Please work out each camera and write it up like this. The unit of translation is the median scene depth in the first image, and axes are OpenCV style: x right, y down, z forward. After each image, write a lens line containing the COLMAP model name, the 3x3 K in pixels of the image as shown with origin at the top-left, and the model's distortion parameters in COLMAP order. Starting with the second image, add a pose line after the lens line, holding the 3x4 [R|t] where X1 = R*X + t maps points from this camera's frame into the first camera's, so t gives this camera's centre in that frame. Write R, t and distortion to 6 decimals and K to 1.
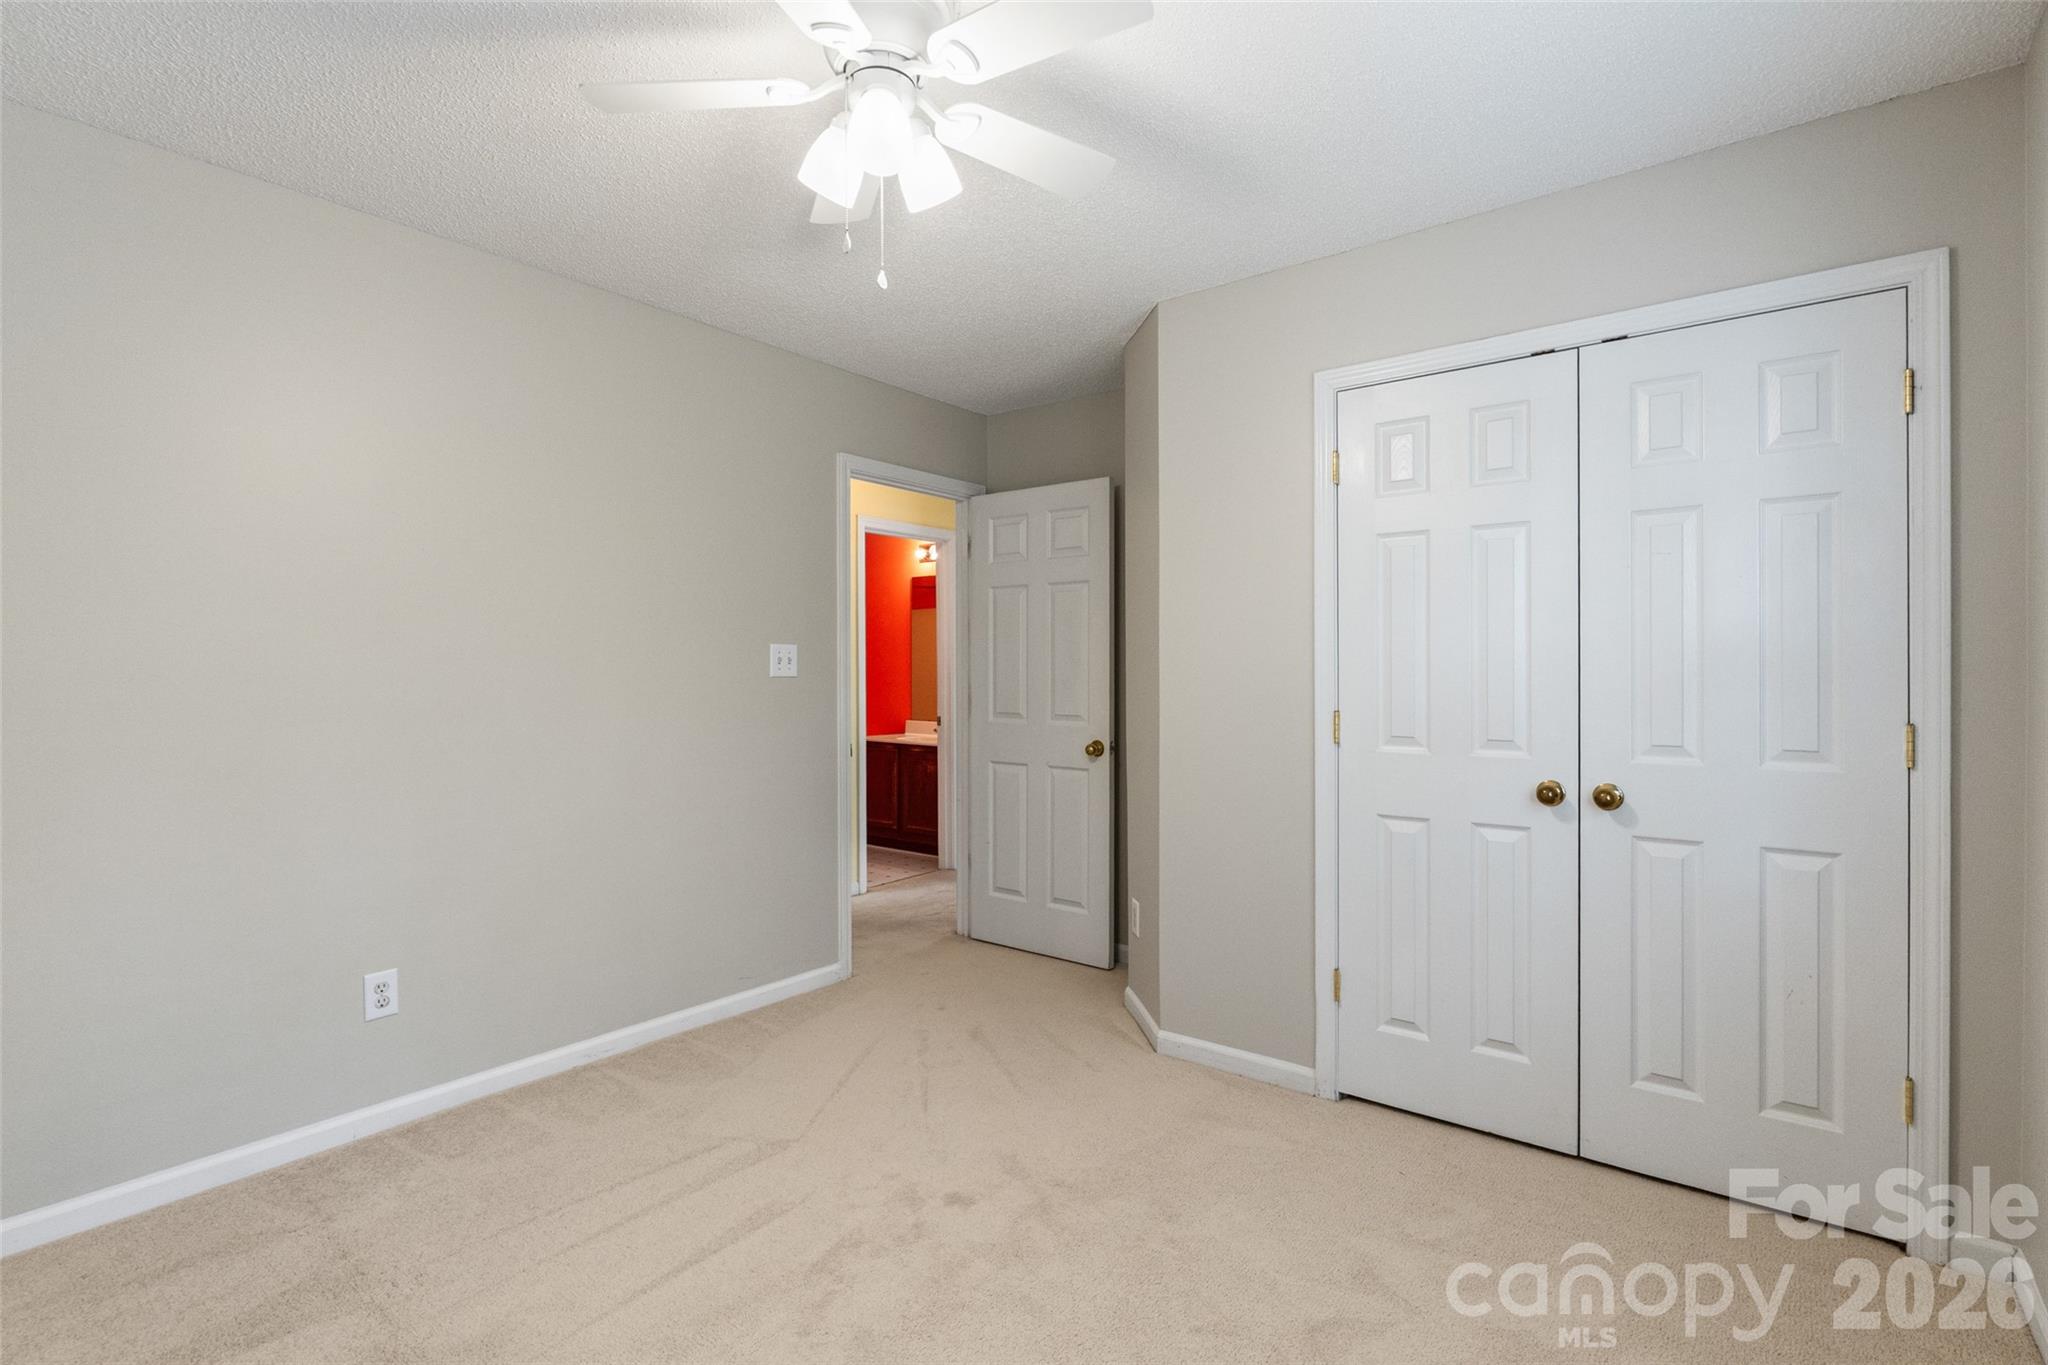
lens RADIAL K [[973.7, 0, 1016.0], [0, 973.7, 671.1], [0, 0, 1]] dist [0.000033, -0.000353]
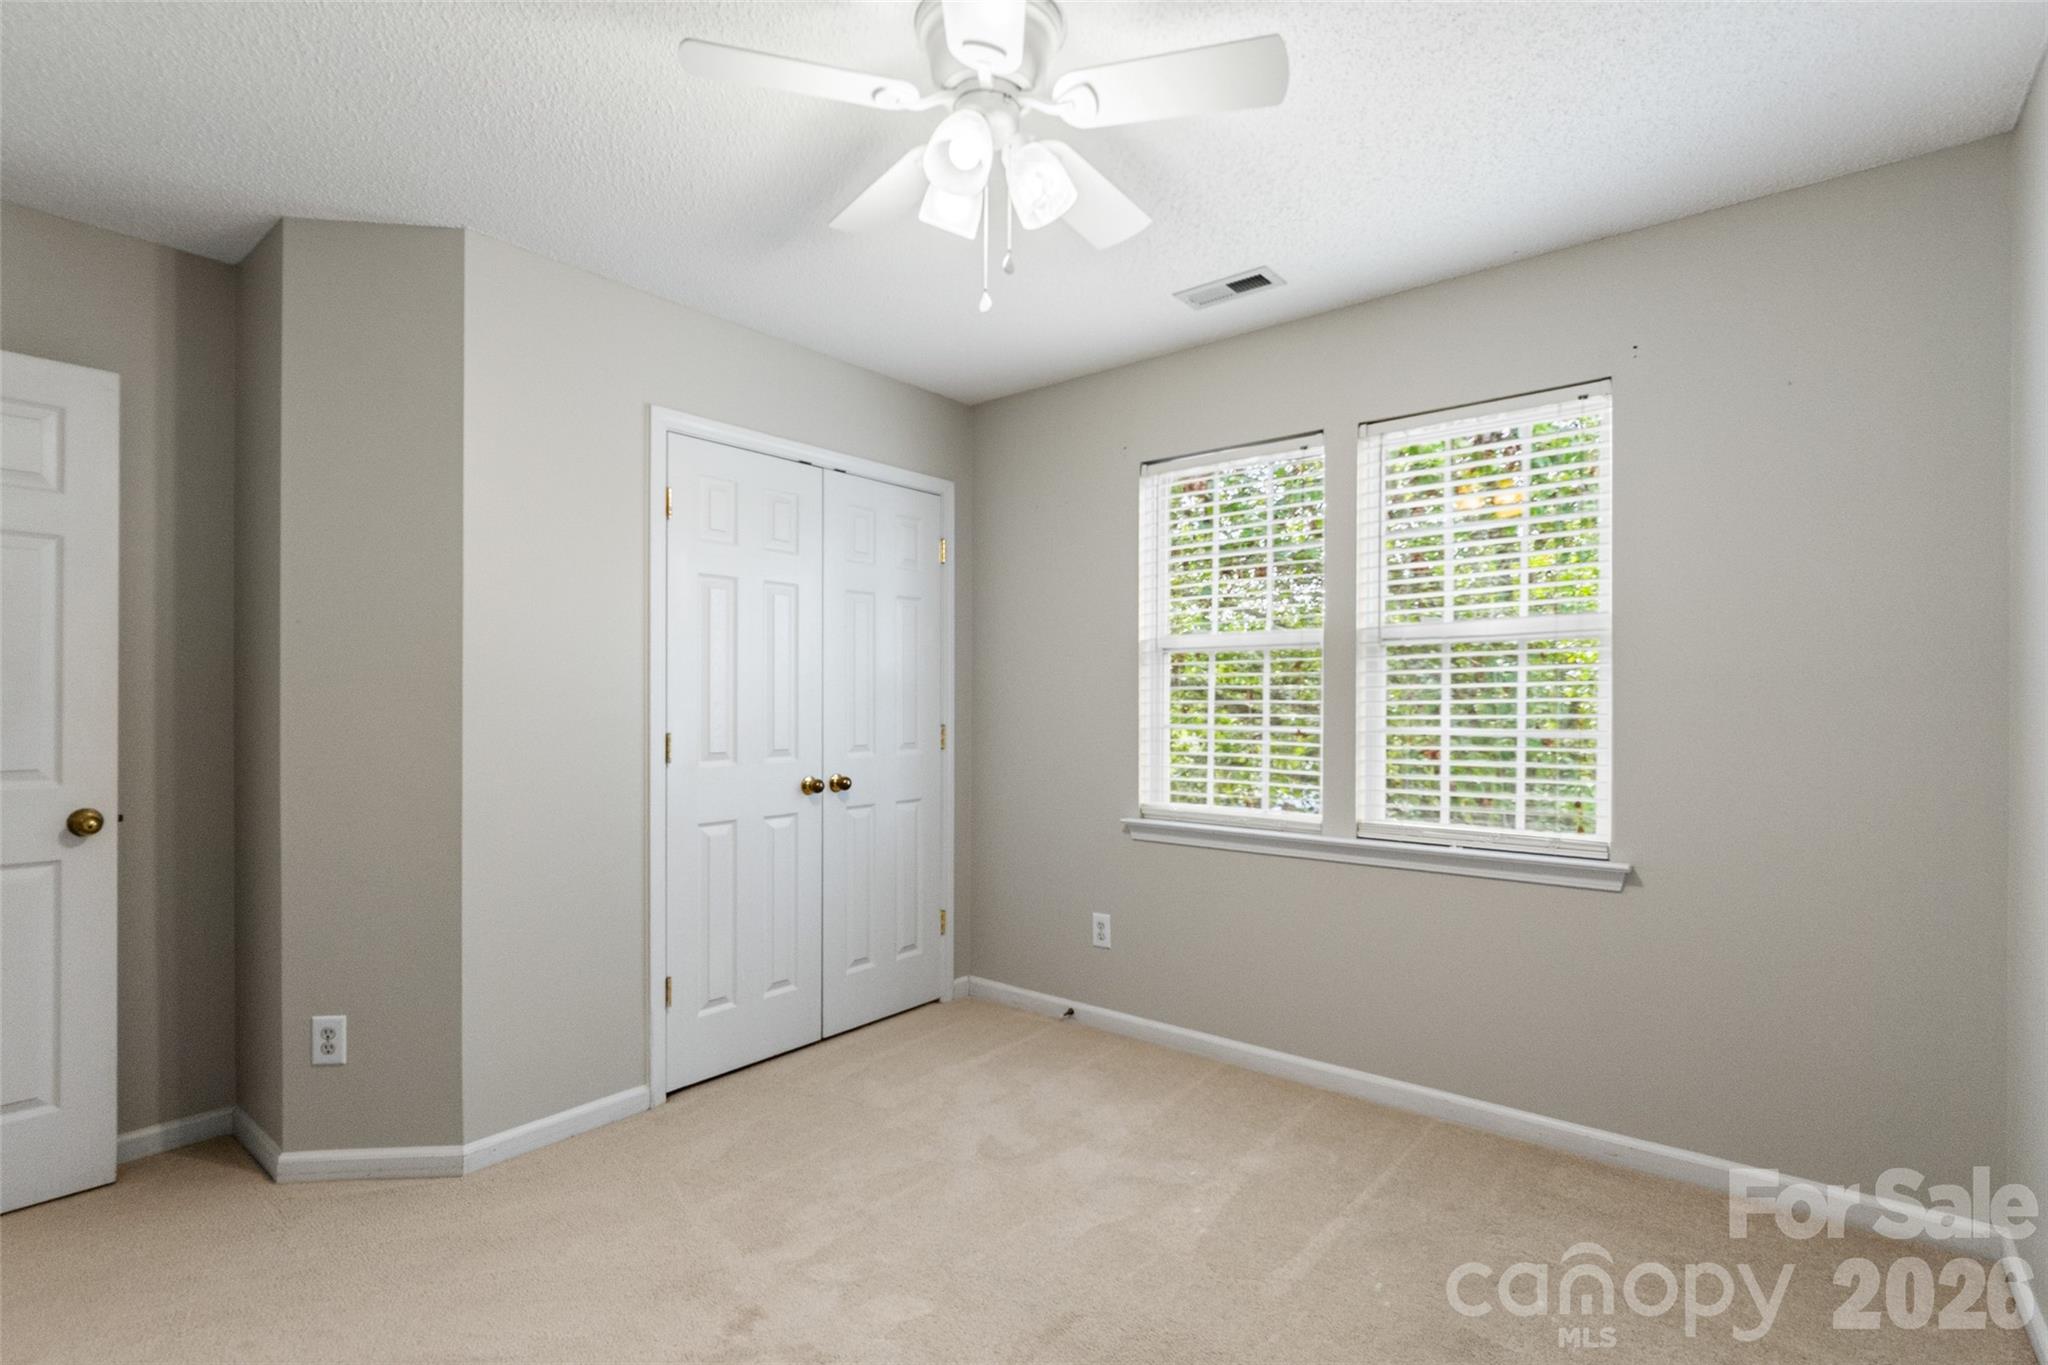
lens RADIAL K [[973.7, 0, 1014.9], [0, 973.7, 702.3], [0, 0, 1]] dist [0.000033, -0.000353]
pose [[0.003682, 0.003834, 0.999986, -0.778619], [-0.001496, 0.999992, -0.003828, 0.011983], [-0.999992, -0.001481, 0.003687, 0.663016]]
